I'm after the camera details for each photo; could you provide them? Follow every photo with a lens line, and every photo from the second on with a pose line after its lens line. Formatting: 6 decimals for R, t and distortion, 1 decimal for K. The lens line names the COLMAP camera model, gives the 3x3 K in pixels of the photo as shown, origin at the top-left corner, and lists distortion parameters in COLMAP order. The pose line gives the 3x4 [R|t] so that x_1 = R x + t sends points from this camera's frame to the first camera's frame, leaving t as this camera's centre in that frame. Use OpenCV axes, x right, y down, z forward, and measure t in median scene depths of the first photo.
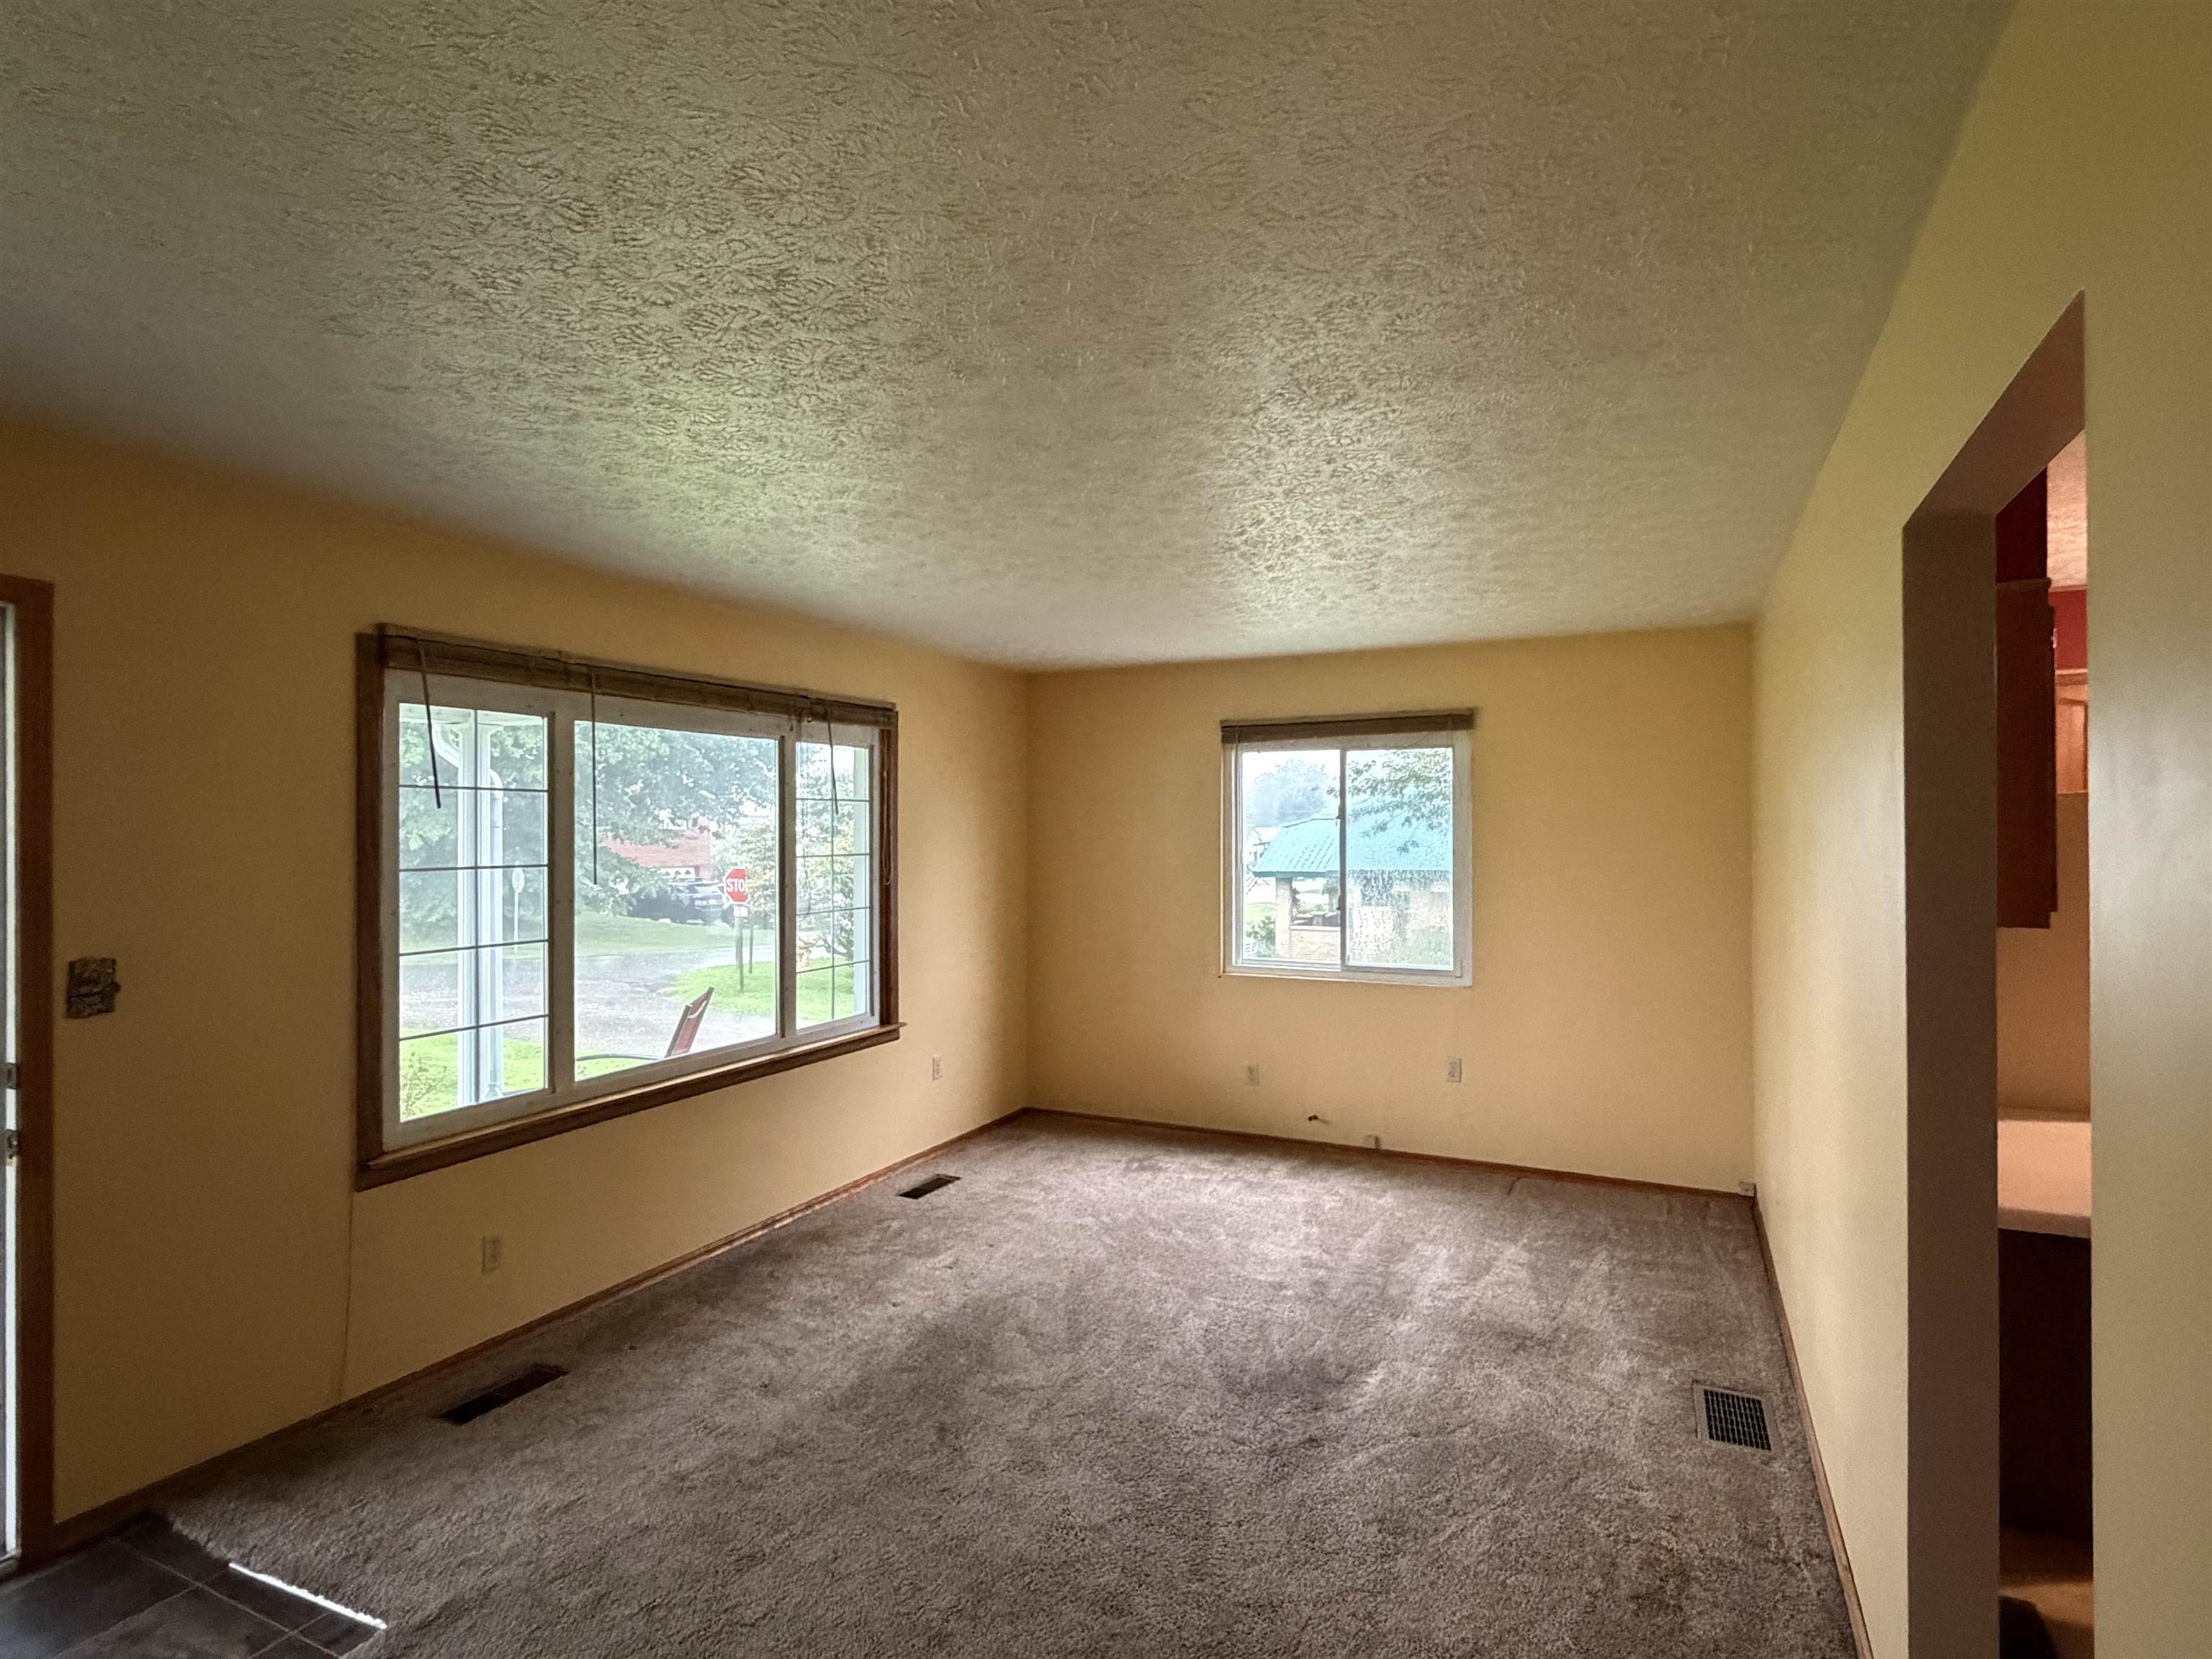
lens RADIAL K [[1148.5, 0, 1100.4], [0, 1148.5, 828.5], [0, 0, 1]] dist [0.003064, -0.002134]
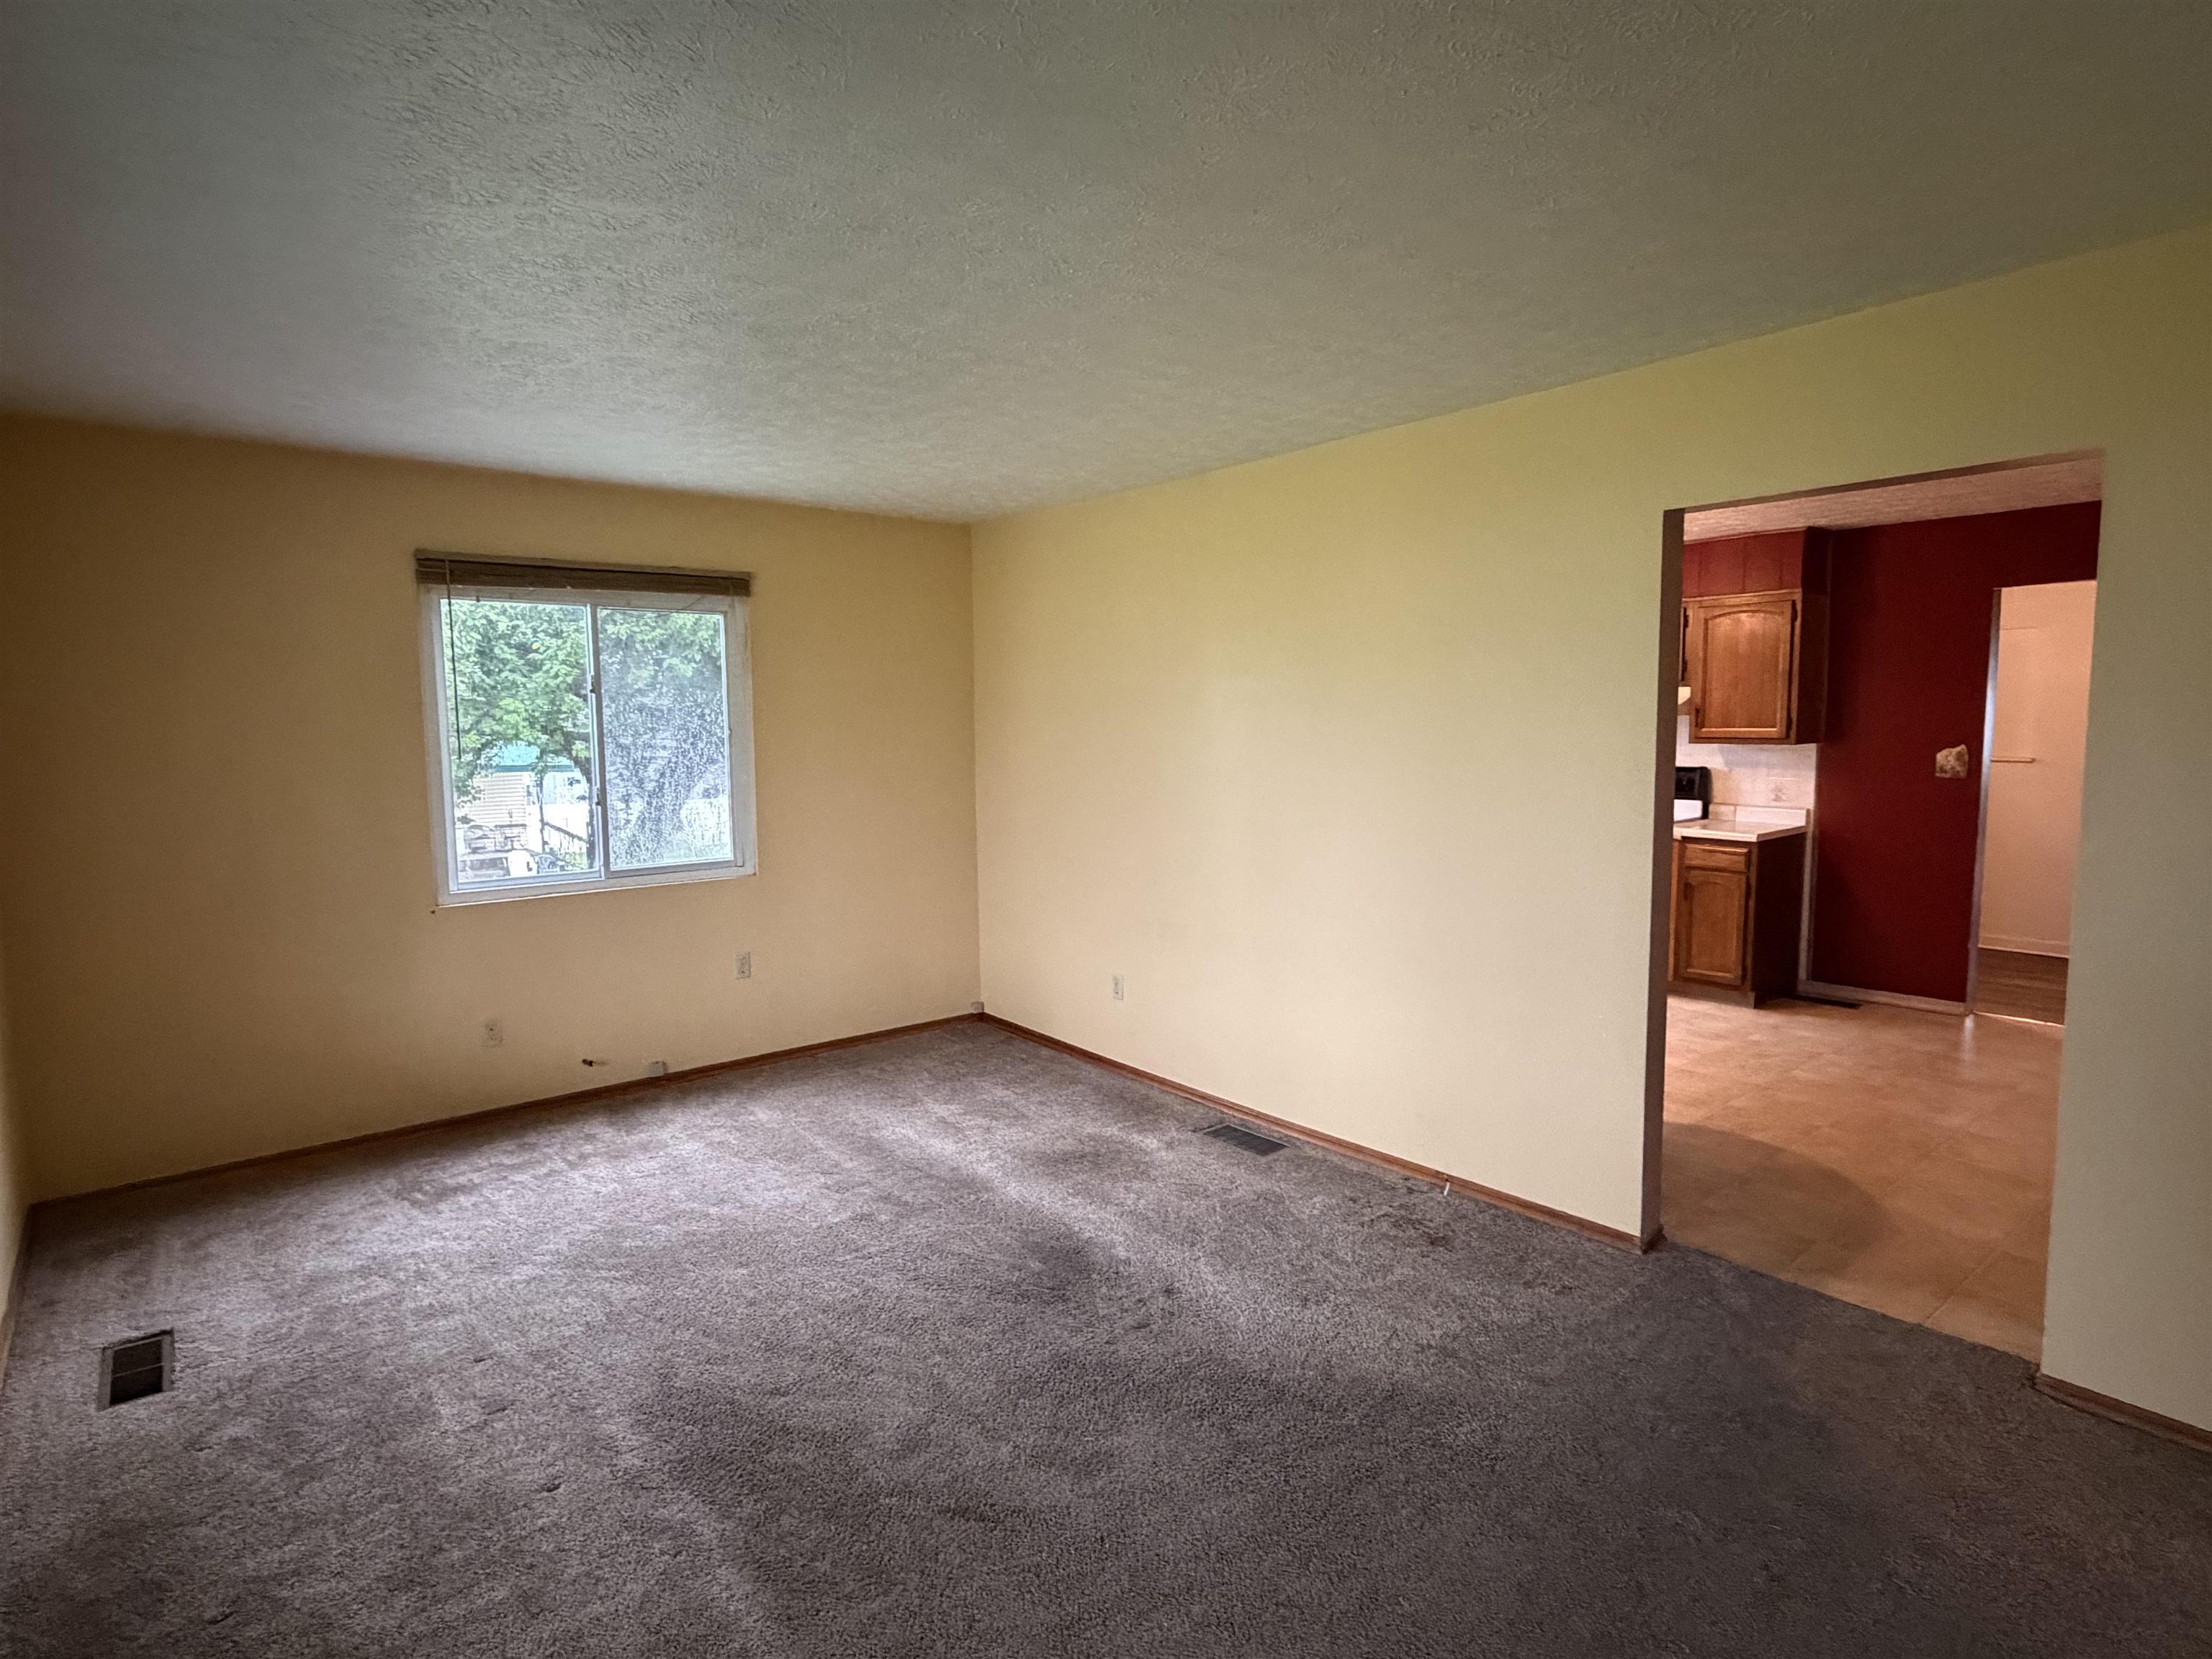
lens RADIAL K [[1148.5, 0, 1106.4], [0, 1148.5, 819.8], [0, 0, 1]] dist [0.003064, -0.002134]
pose [[0.407606, -0.083576, 0.909325, -0.446026], [0.007069, 0.996062, 0.088379, 0.013746], [-0.913131, -0.029596, 0.406591, 0.390597]]
